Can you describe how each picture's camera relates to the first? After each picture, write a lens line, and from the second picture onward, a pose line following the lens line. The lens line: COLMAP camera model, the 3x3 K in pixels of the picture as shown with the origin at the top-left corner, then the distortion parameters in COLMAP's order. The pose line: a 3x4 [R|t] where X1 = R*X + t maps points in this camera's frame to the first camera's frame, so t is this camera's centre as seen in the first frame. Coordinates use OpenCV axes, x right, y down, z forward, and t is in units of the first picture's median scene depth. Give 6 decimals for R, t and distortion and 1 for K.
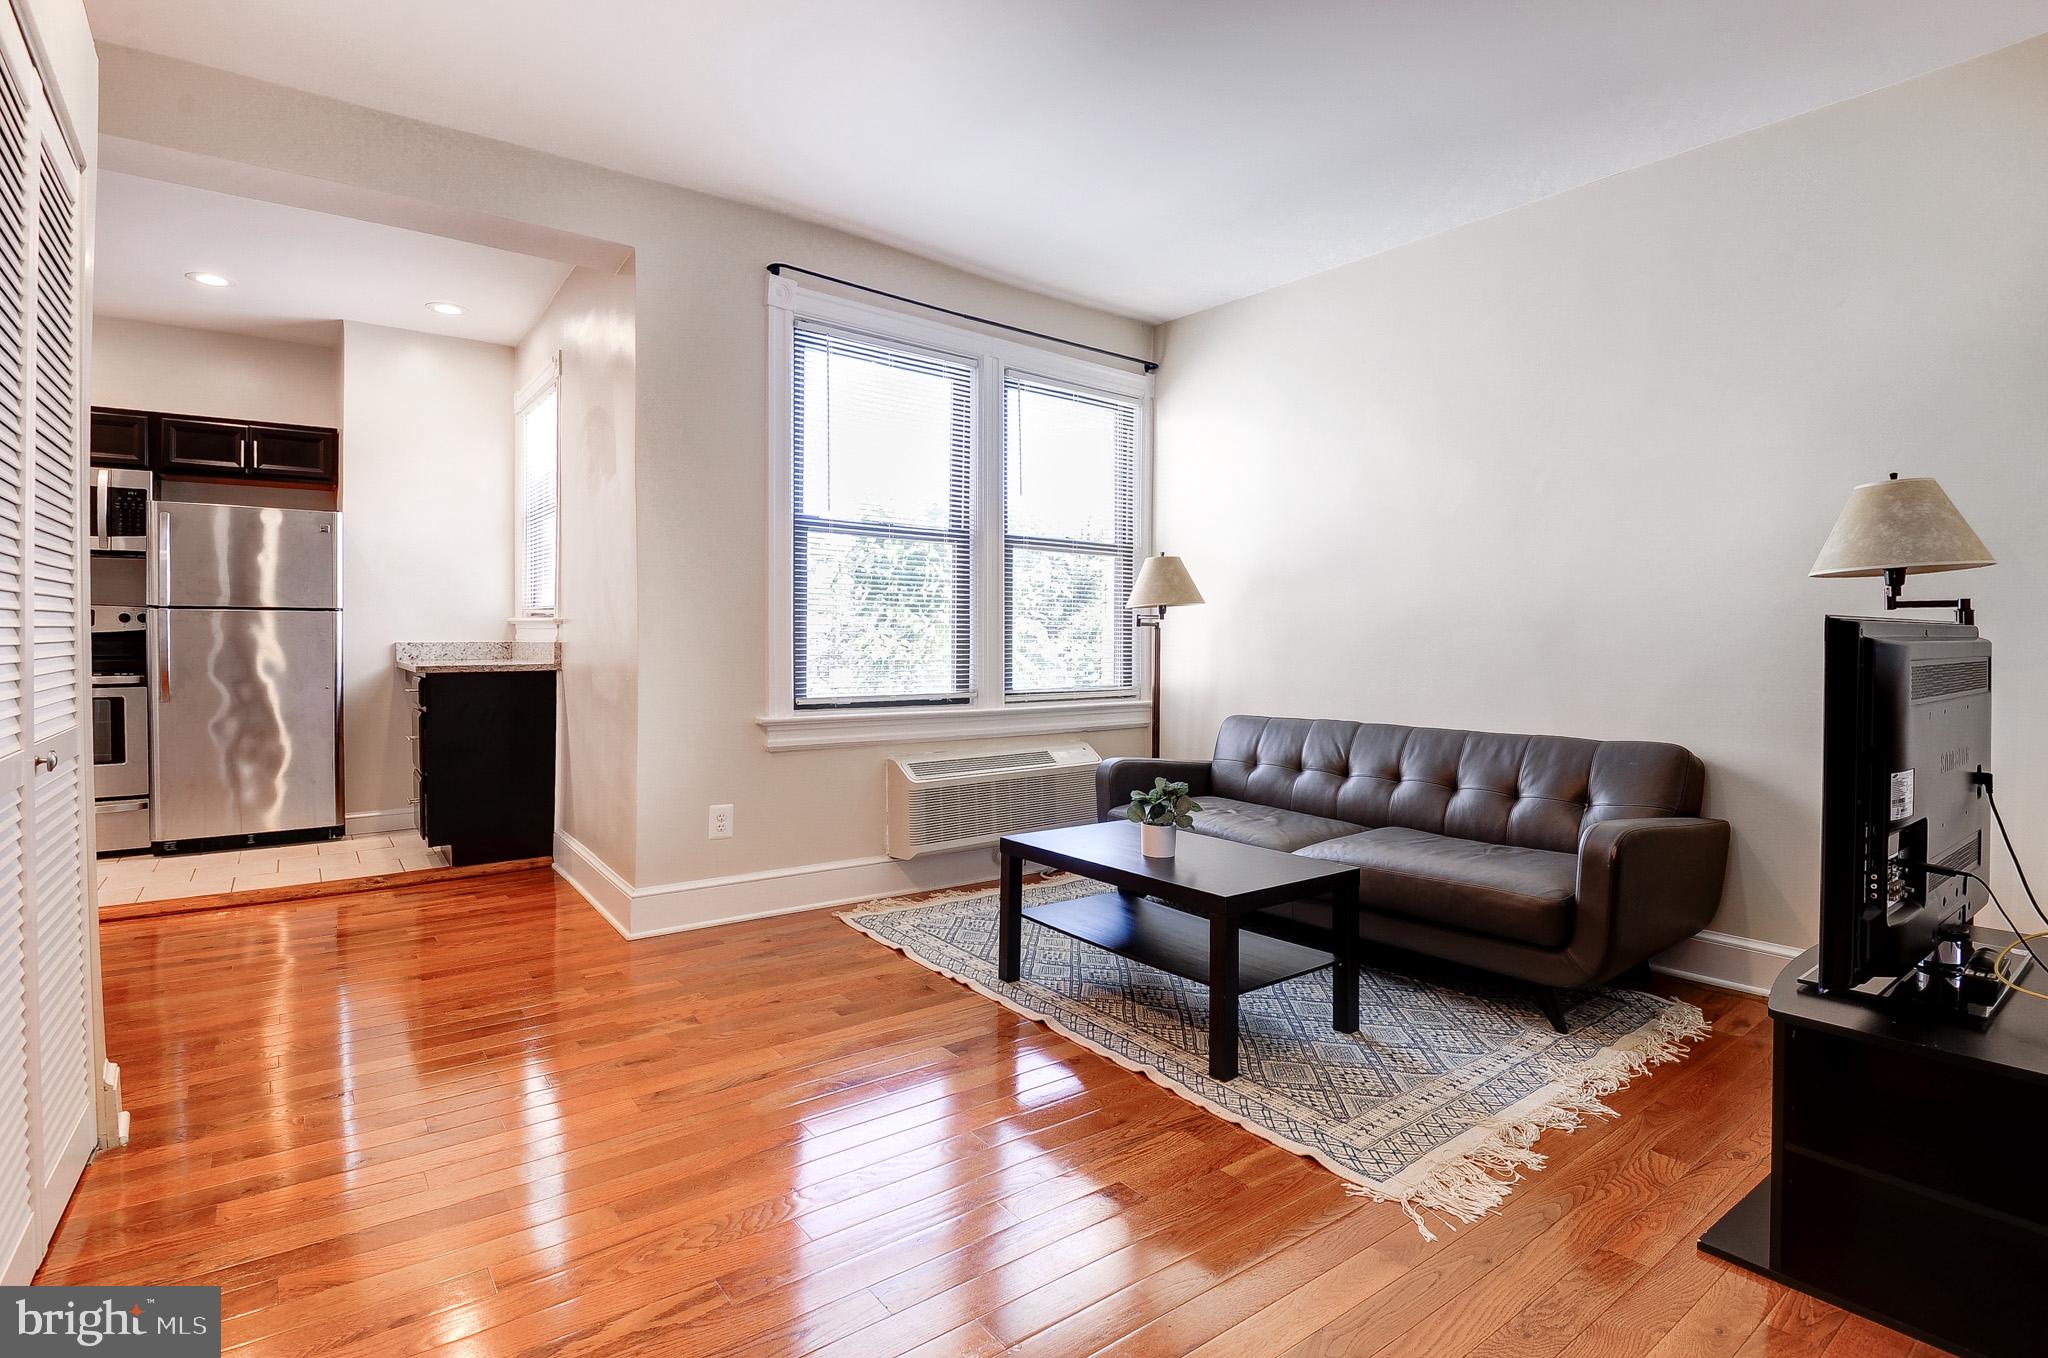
lens RADIAL K [[986.6, 0, 915.1], [0, 986.6, 655.2], [0, 0, 1]] dist [0.036295, -0.026510]
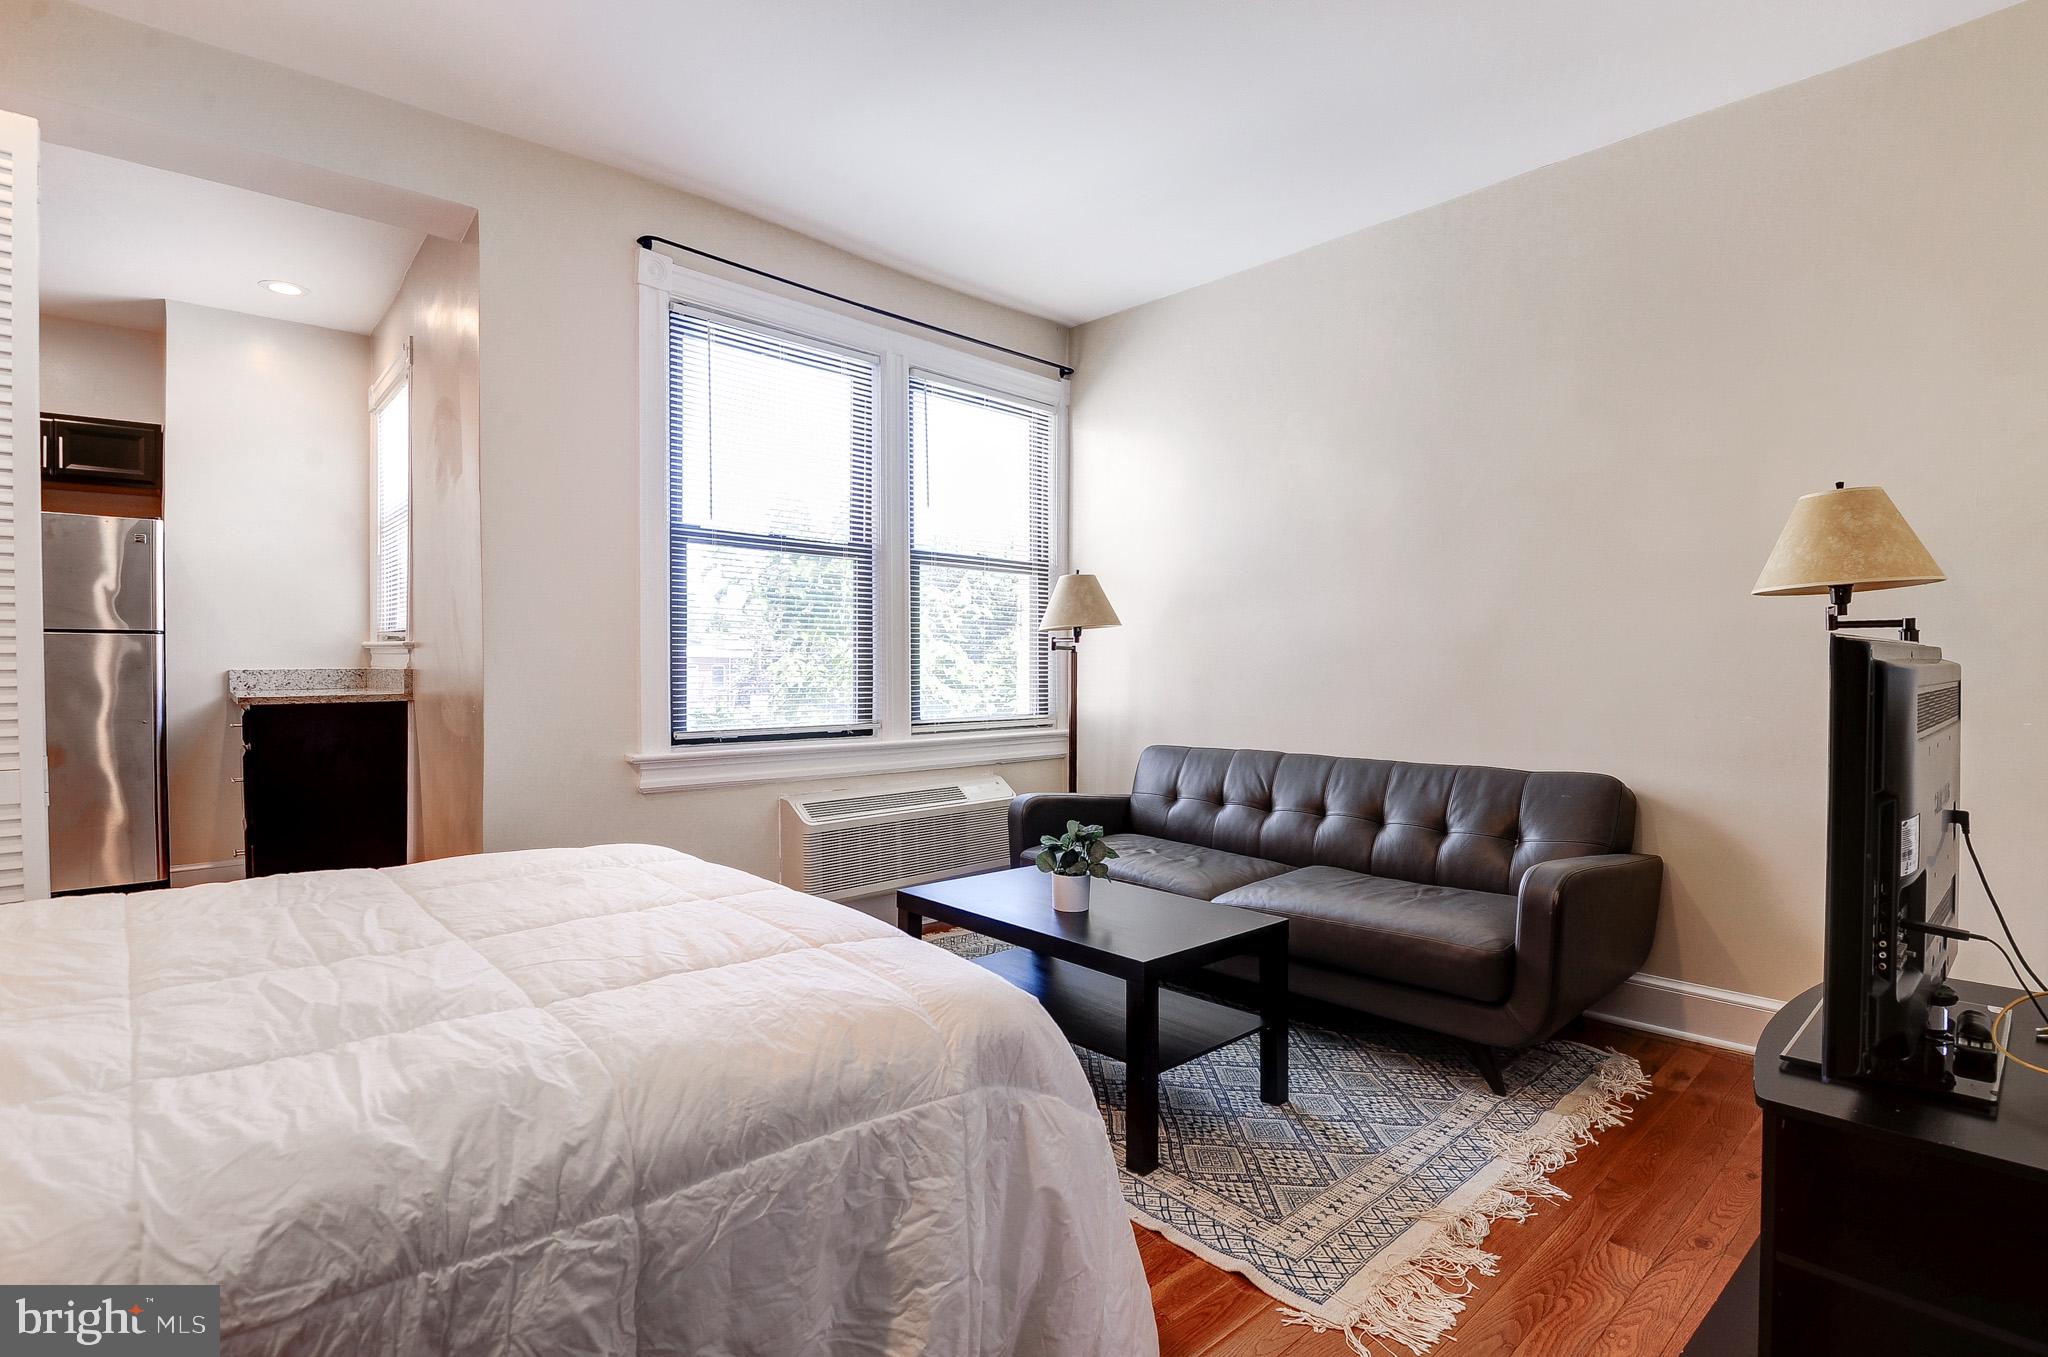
lens RADIAL K [[927.7, 0, 996.4], [0, 927.7, 681.5], [0, 0, 1]] dist [0.042621, -0.028144]
pose [[0.989998, -0.006009, 0.140953, 0.069482], [0.005531, 0.999978, 0.003785, -0.004616], [-0.140973, -0.002967, 0.990009, 0.203815]]
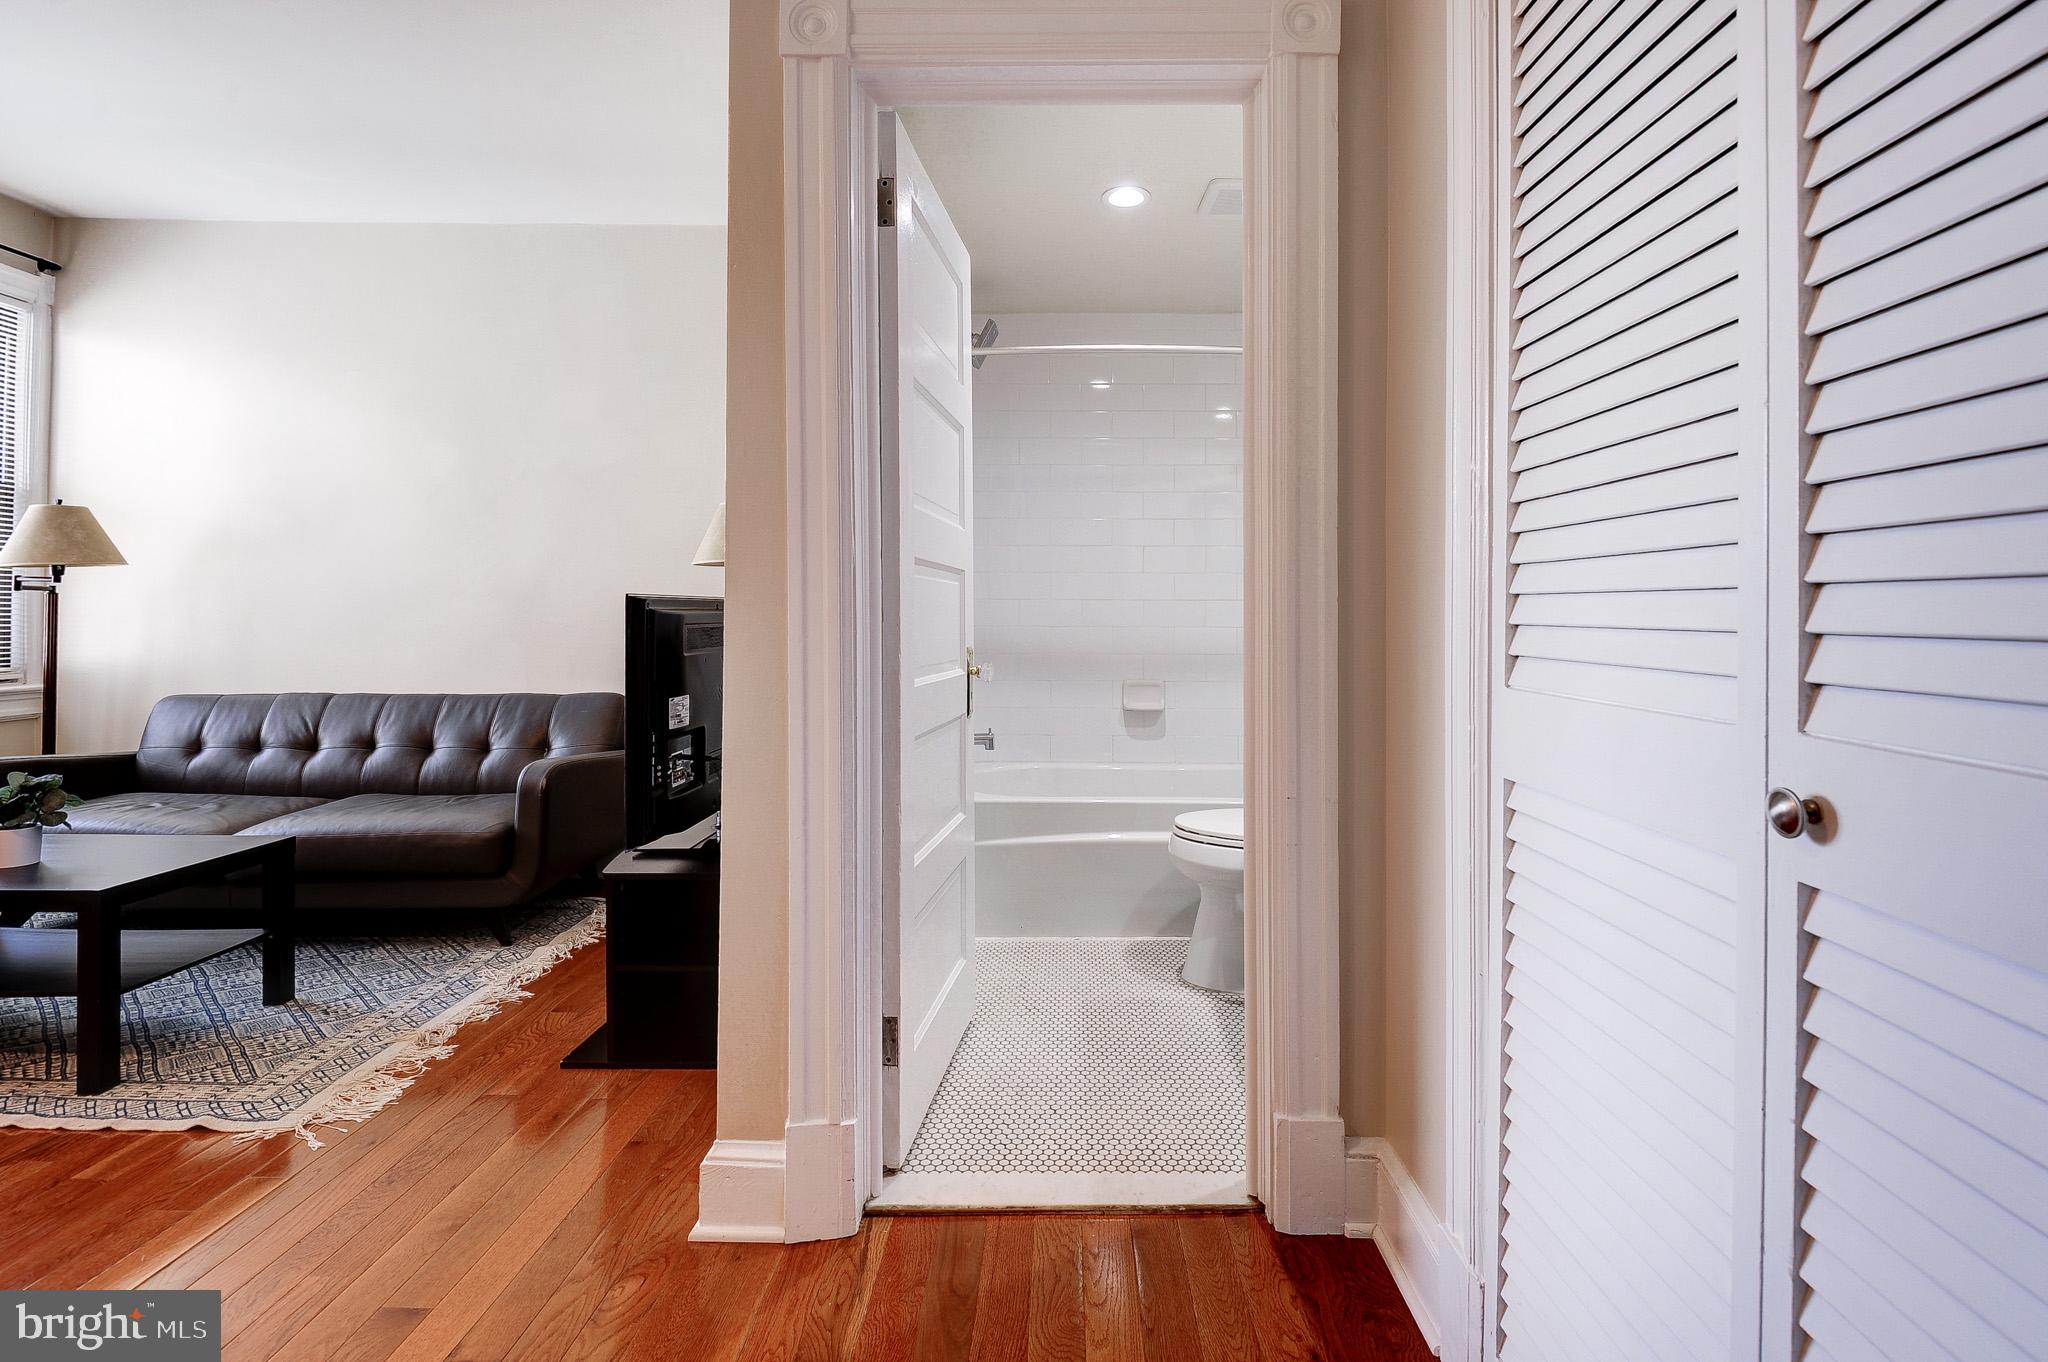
lens RADIAL K [[1106.0, 0, 1308.1], [0, 1106.0, 600.6], [0, 0, 1]] dist [-0.002534, -0.005100]
pose [[0.527606, 0.008686, 0.849445, 0.041958], [0.010774, 0.999799, -0.016915, 0.006244], [-0.849421, 0.018076, 0.527406, -0.454572]]
